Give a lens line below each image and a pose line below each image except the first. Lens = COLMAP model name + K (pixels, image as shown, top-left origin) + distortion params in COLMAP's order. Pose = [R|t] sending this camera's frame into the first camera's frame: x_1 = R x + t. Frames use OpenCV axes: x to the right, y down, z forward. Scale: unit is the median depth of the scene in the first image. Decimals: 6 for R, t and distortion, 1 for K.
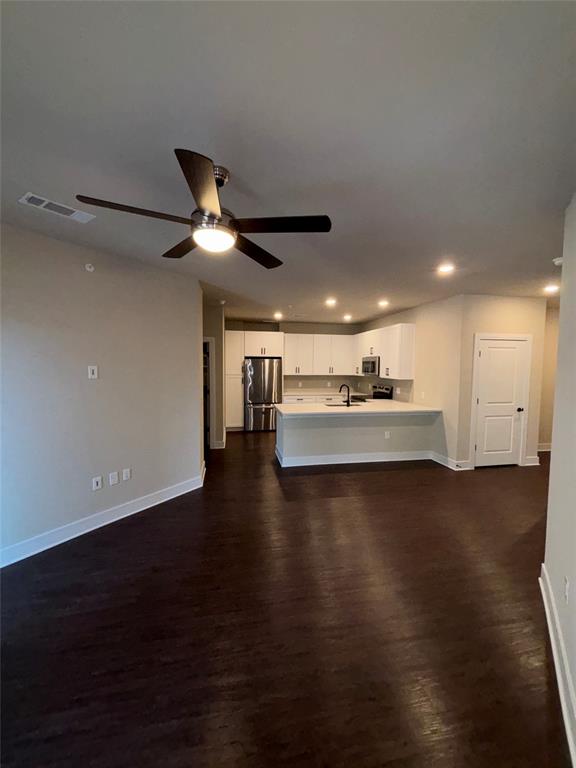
lens RADIAL K [[307.2, 0, 287.5], [0, 307.2, 382.6], [0, 0, 1]] dist [0.000348, 0.000003]
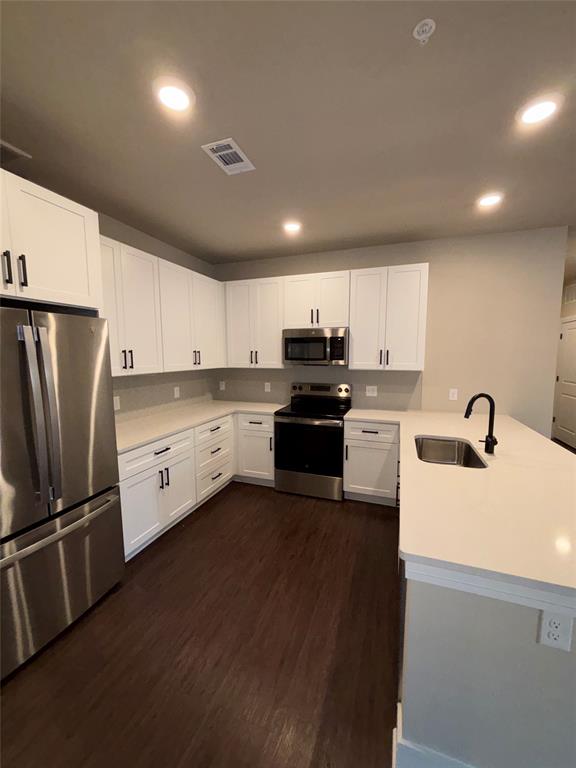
lens RADIAL K [[313.9, 0, 286.8], [0, 313.9, 392.0], [0, 0, 1]] dist [-0.000411, -0.000072]
pose [[0.494911, -0.117000, 0.861031, -0.202846], [0.054805, 0.993124, 0.103448, -0.038534], [-0.867213, -0.004009, 0.497920, 0.817609]]
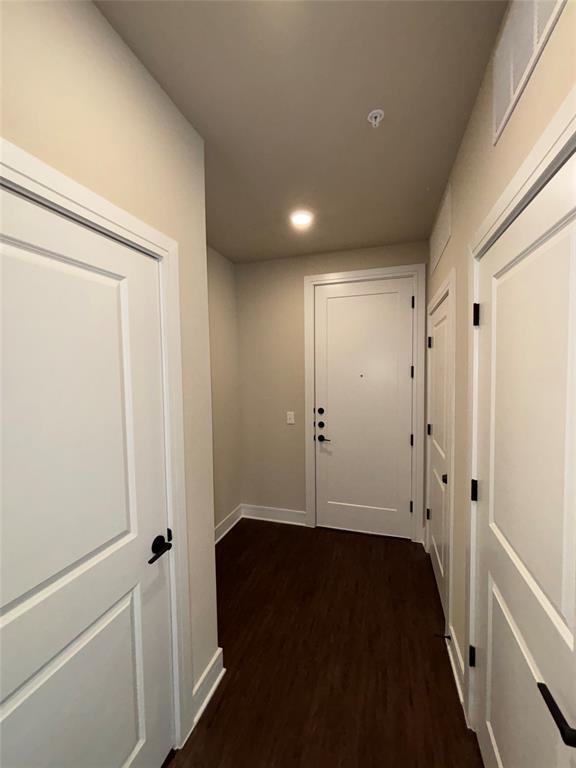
lens RADIAL K [[309.4, 0, 288.2], [0, 309.4, 386.0], [0, 0, 1]] dist [-0.000089, -0.000031]
pose [[0.467513, -0.057677, 0.882102, 0.437608], [0.068575, 0.997228, 0.028860, -0.028282], [-0.881322, 0.046998, 0.470173, 0.580669]]
